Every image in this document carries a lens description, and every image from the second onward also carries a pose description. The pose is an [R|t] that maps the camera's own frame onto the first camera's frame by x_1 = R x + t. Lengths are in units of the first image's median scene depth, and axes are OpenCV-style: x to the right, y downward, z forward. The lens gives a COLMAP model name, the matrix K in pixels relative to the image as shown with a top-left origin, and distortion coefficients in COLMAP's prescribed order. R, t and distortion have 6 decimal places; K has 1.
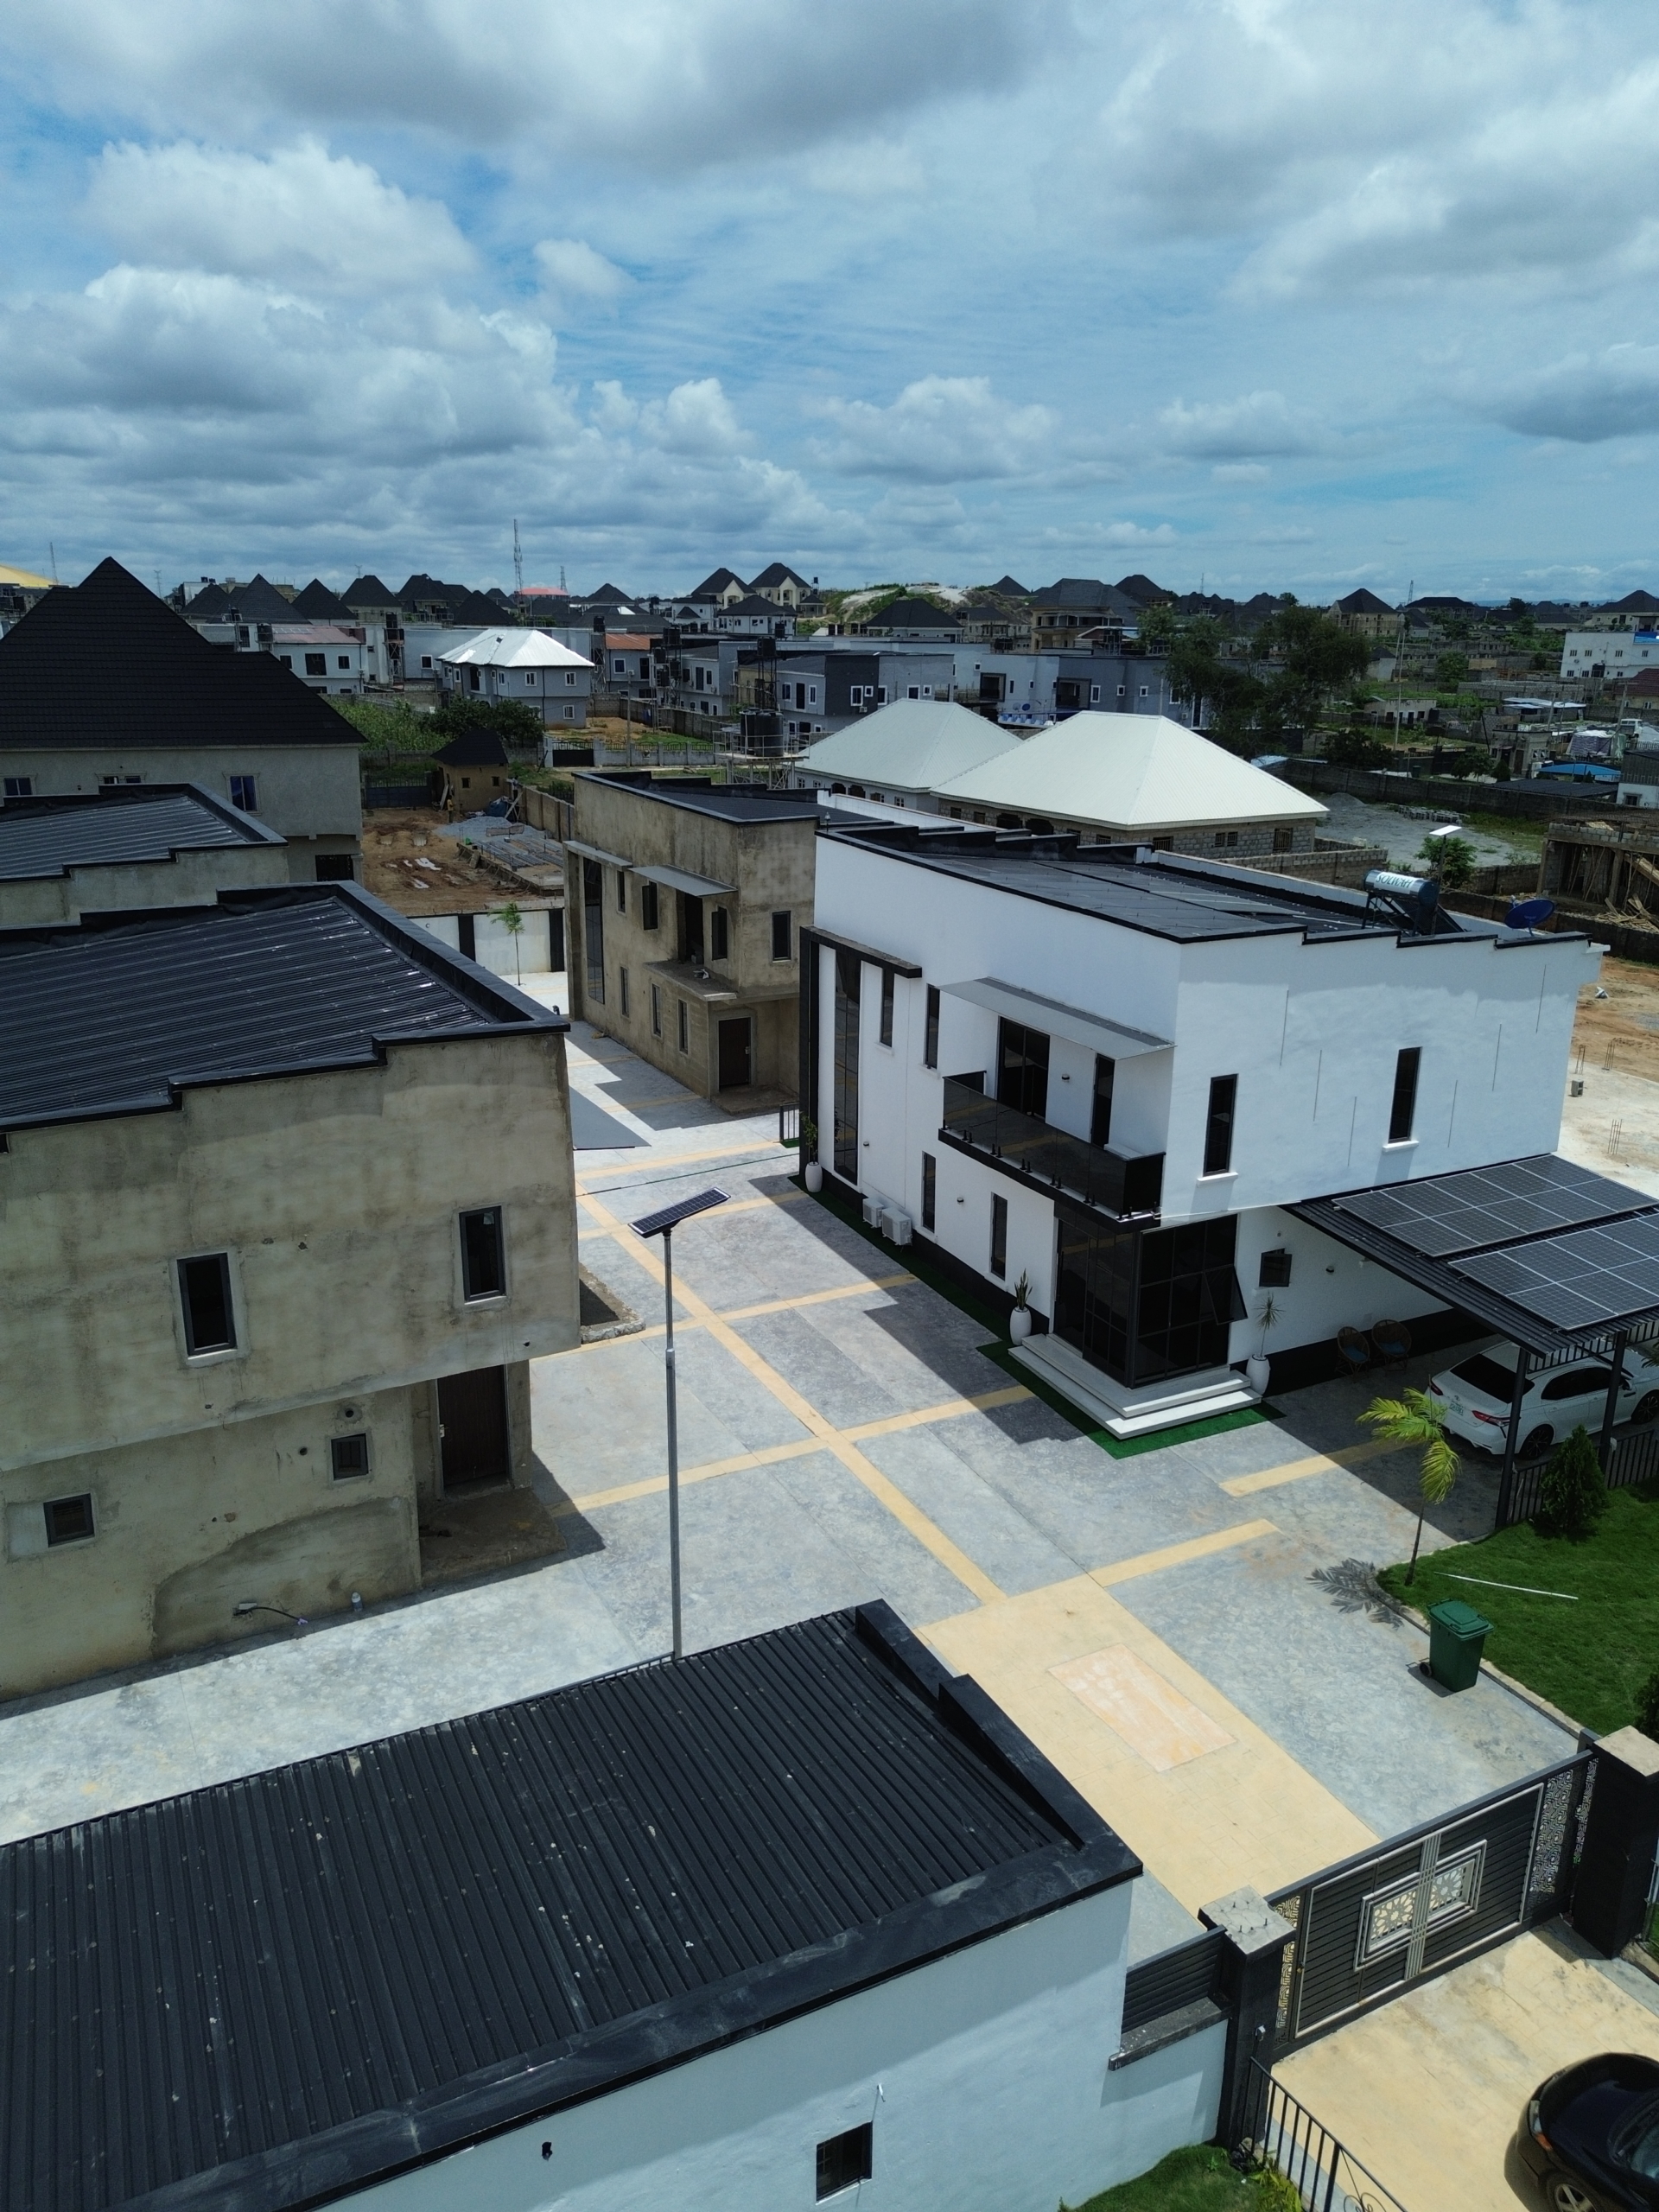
lens RADIAL K [[1568.5, 0, 821.9], [0, 1568.5, 1113.8], [0, 0, 1]] dist [0.076858, -0.093888]
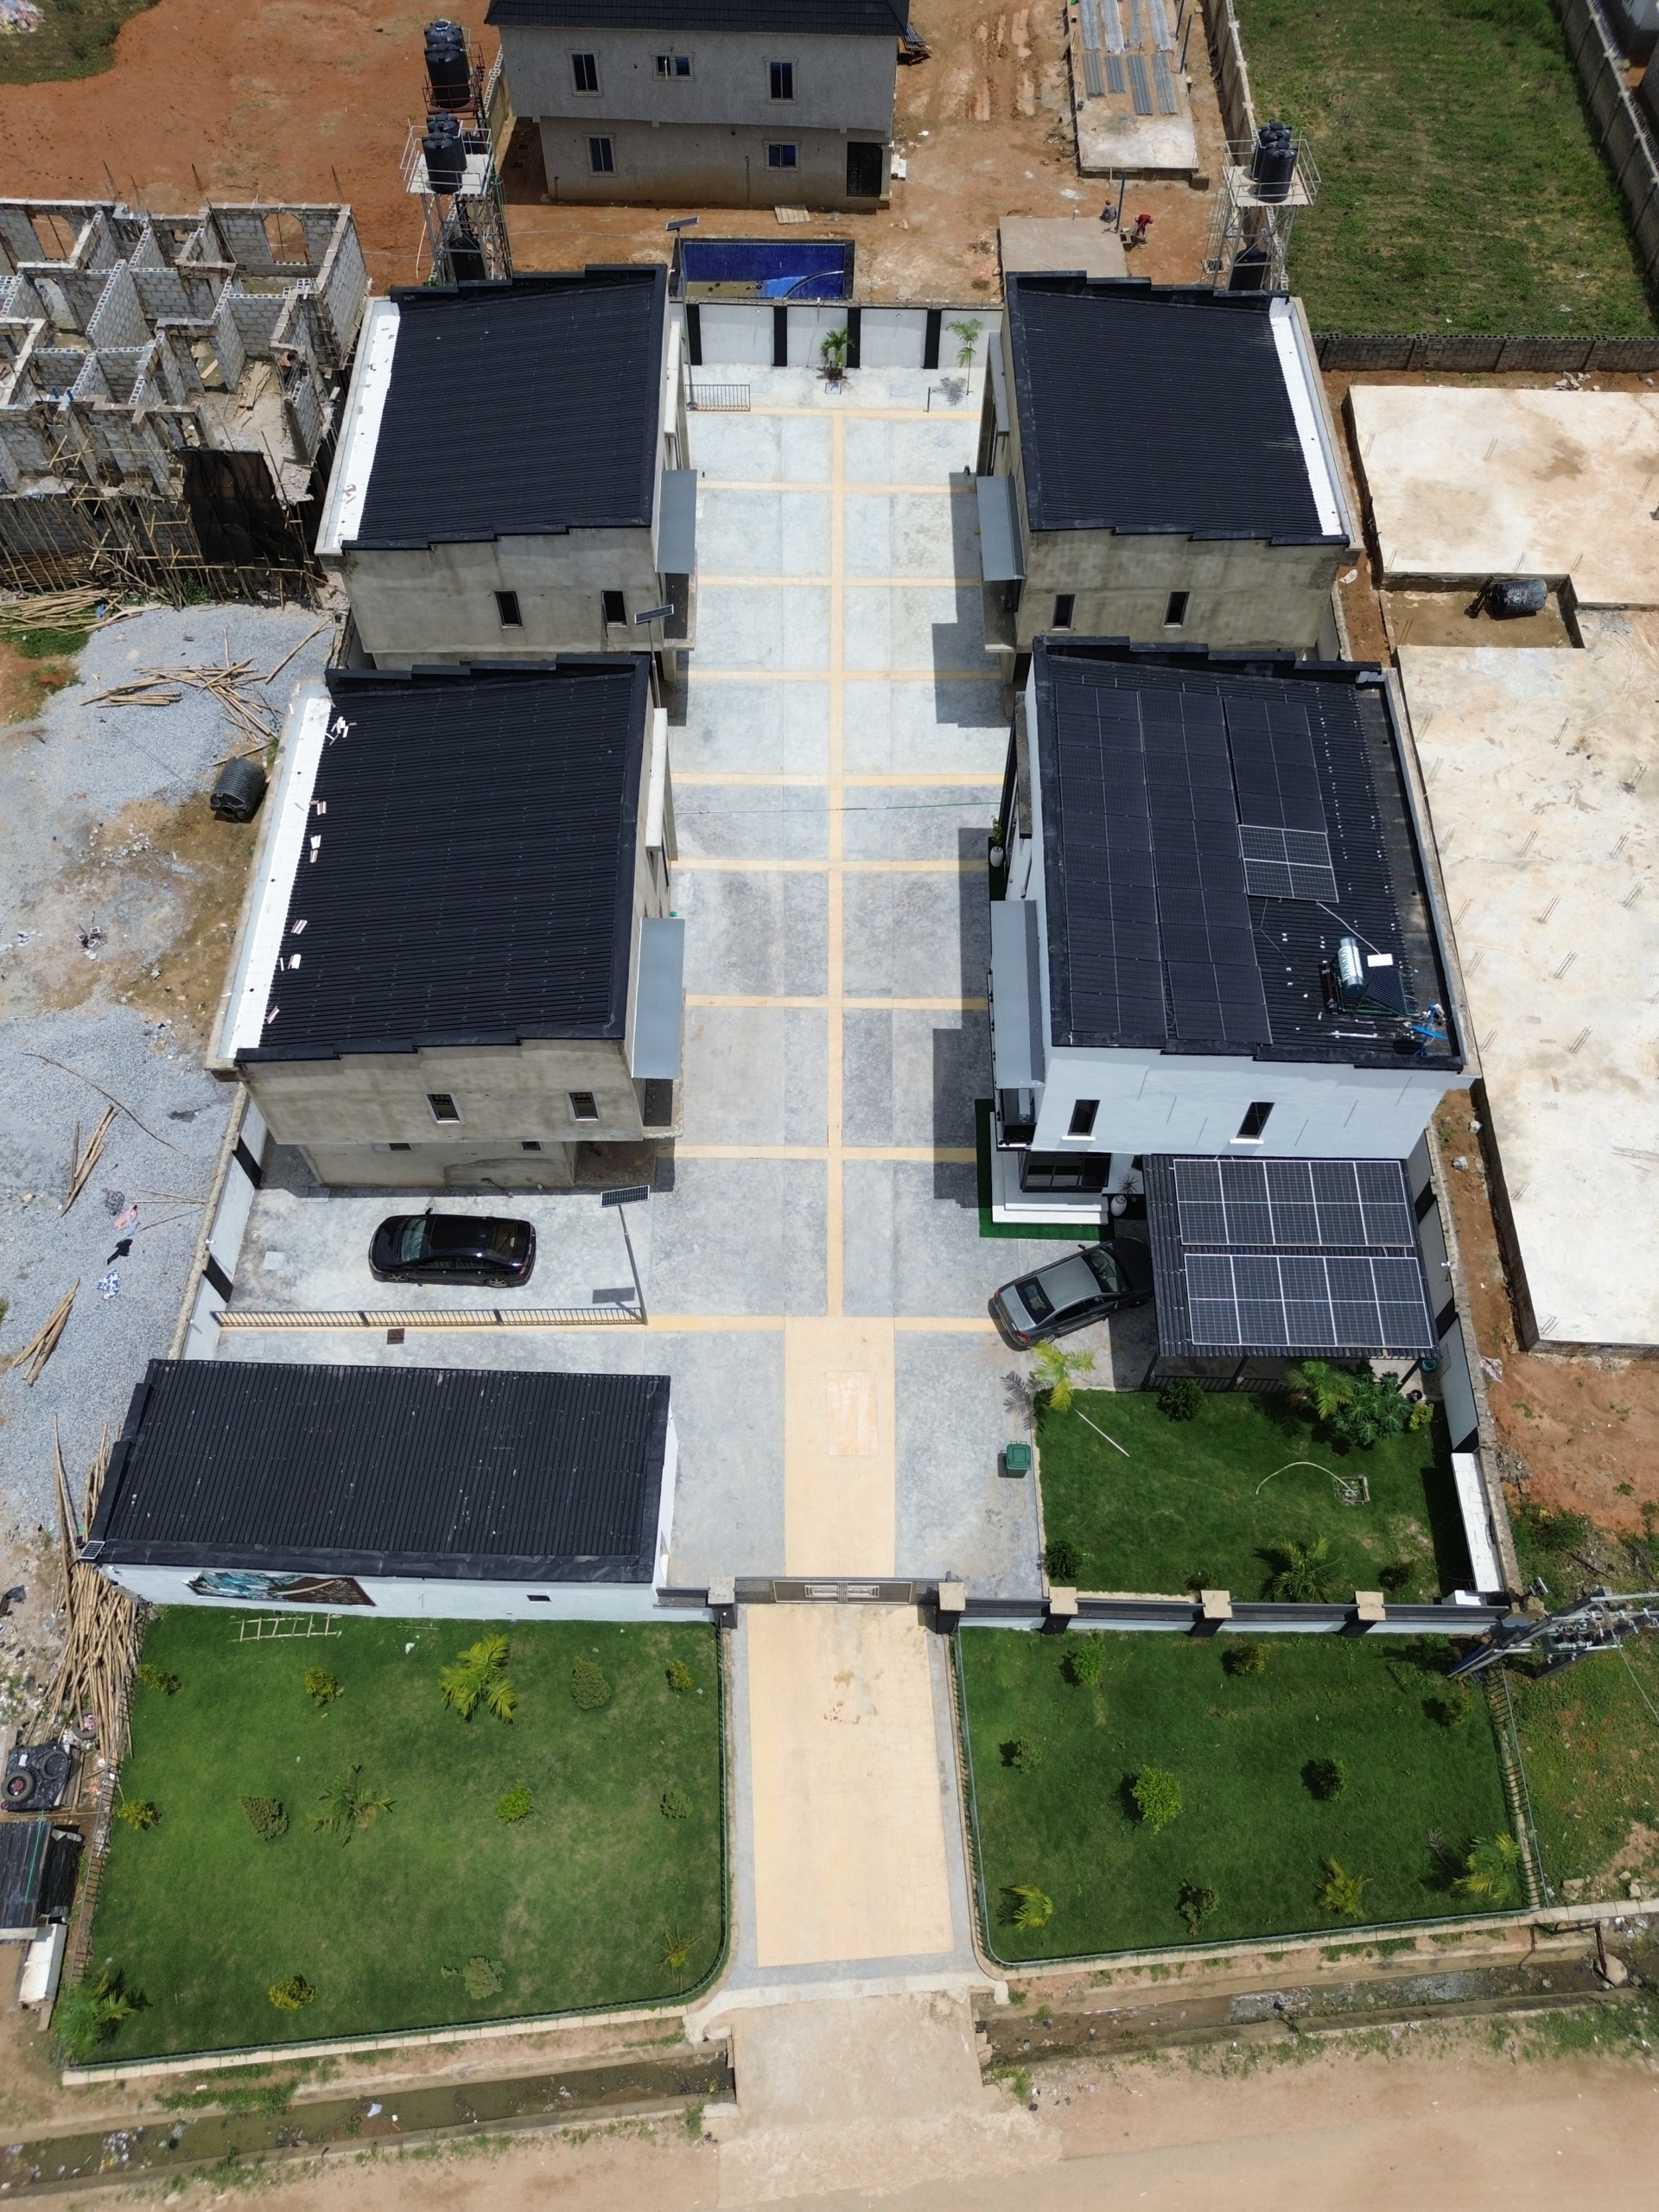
lens RADIAL K [[1568.5, 0, 821.9], [0, 1568.5, 1113.8], [0, 0, 1]] dist [0.076858, -0.093888]
pose [[0.882144, 0.392564, -0.260222, 0.517543], [-0.126608, 0.729829, 0.671804, -1.179742], [0.453643, -0.559682, 0.693516, -0.165572]]
